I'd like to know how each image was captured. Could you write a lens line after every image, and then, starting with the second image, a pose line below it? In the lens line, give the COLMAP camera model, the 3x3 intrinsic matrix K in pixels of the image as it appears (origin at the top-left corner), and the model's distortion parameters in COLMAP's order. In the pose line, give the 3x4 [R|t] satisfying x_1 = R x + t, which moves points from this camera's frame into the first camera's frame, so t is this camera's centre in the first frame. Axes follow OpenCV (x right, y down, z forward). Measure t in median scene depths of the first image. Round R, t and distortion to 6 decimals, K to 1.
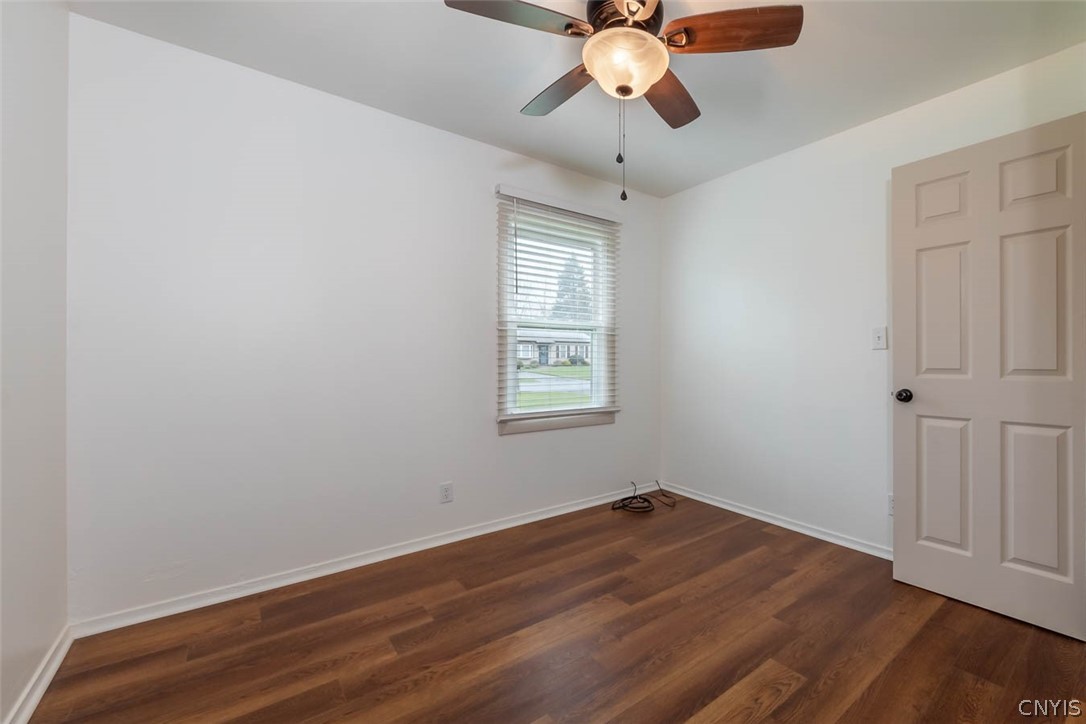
lens RADIAL K [[469.1, 0, 604.4], [0, 469.1, 355.9], [0, 0, 1]] dist [0.002282, -0.000333]
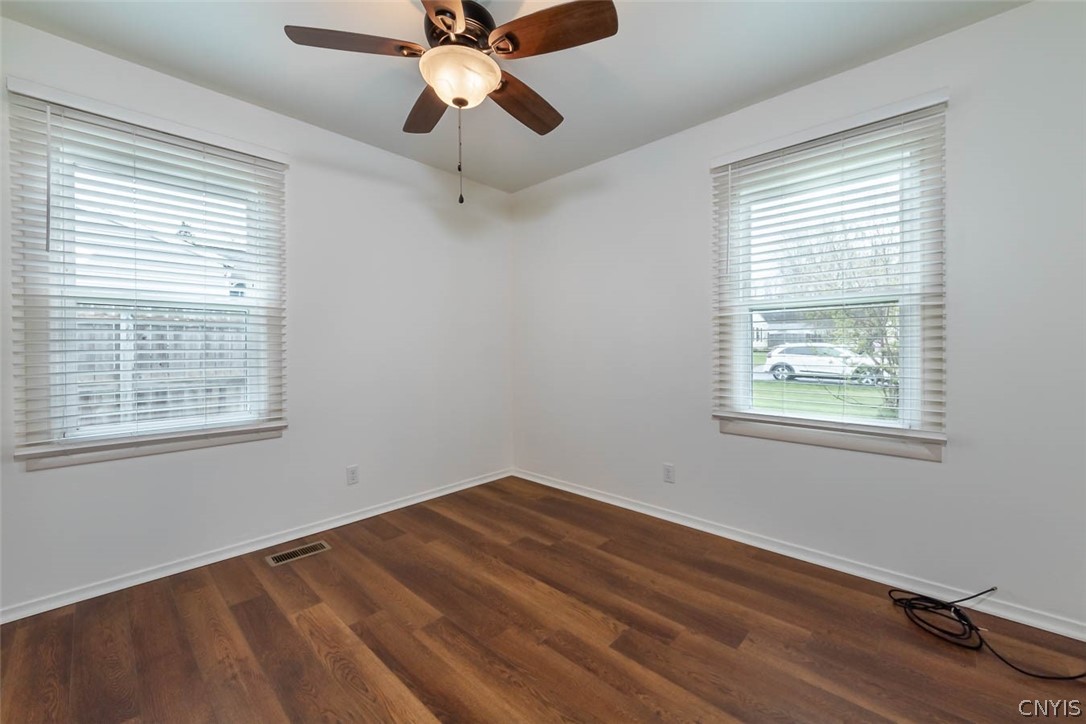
lens RADIAL K [[423.0, 0, 546.8], [0, 423.0, 342.0], [0, 0, 1]] dist [-0.000839, -0.000393]
pose [[0.146823, -0.014407, -0.989058, 0.739249], [0.003319, 0.999895, -0.014073, 0.006327], [0.989157, -0.001217, 0.146855, 0.739077]]
